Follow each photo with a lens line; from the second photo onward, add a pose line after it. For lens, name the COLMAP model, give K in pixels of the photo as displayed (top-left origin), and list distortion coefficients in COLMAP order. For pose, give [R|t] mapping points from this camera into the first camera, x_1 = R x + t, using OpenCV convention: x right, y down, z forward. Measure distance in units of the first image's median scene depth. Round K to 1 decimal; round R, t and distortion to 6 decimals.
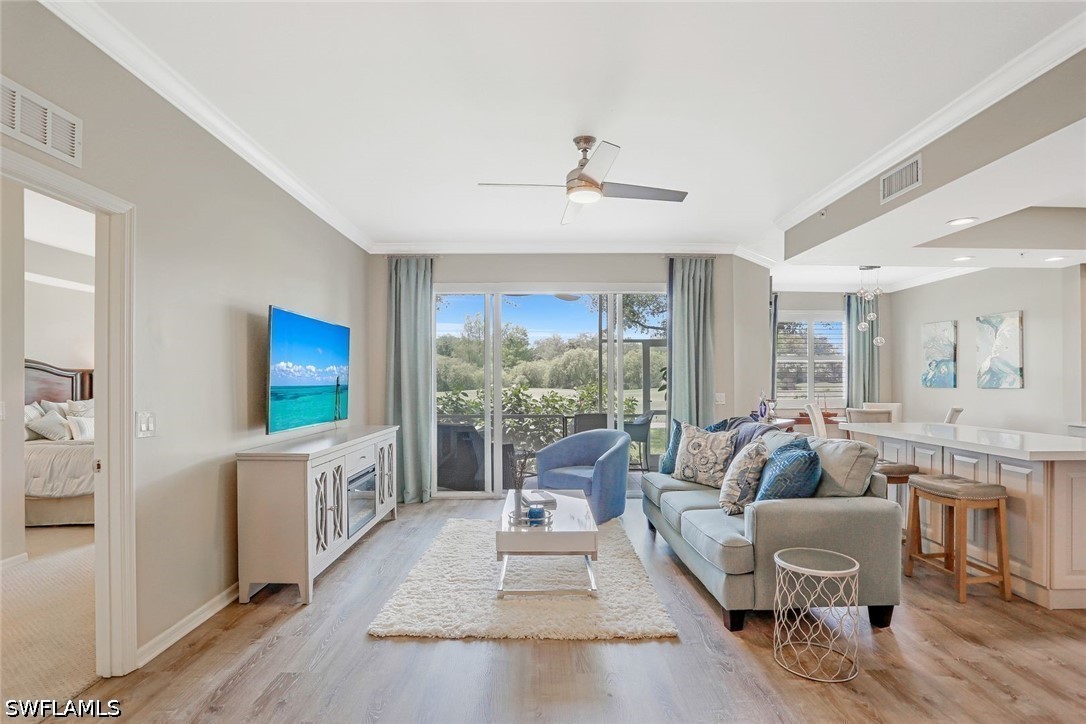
lens RADIAL K [[525.2, 0, 541.7], [0, 525.2, 381.5], [0, 0, 1]] dist [-0.063104, 0.029914]
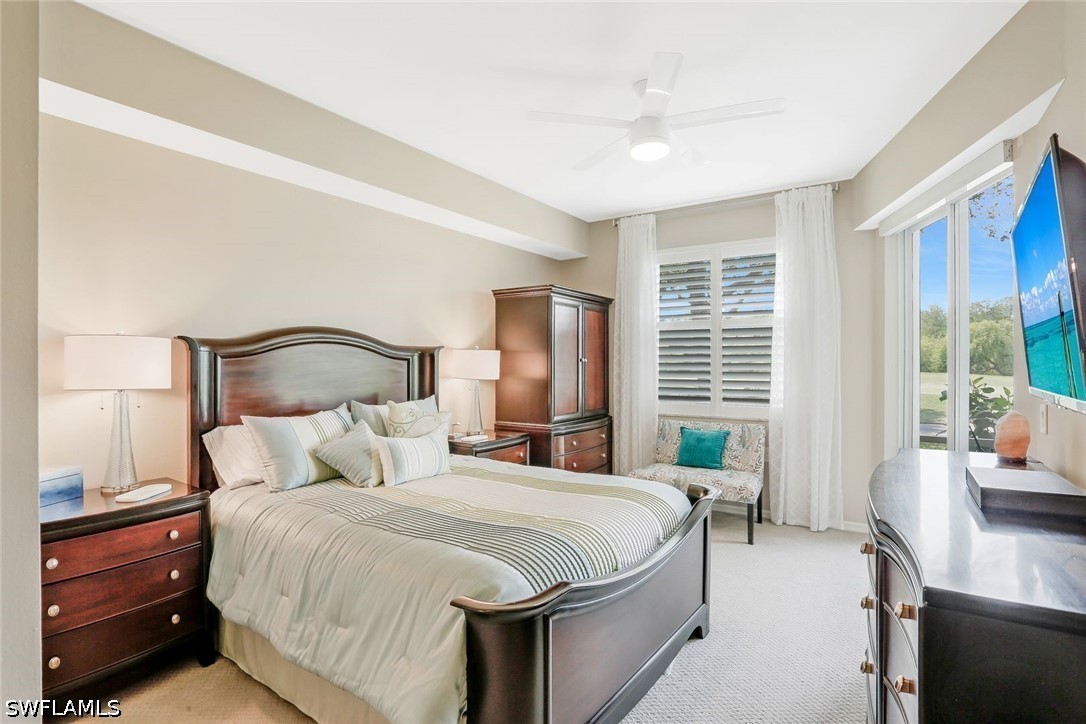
lens RADIAL K [[534.0, 0, 551.0], [0, 534.0, 363.2], [0, 0, 1]] dist [-0.065479, 0.033733]
pose [[0.826403, -0.000455, -0.563079, -0.371246], [-0.000766, 0.999998, -0.001932, -0.002686], [0.563078, 0.002028, 0.826401, 0.500143]]
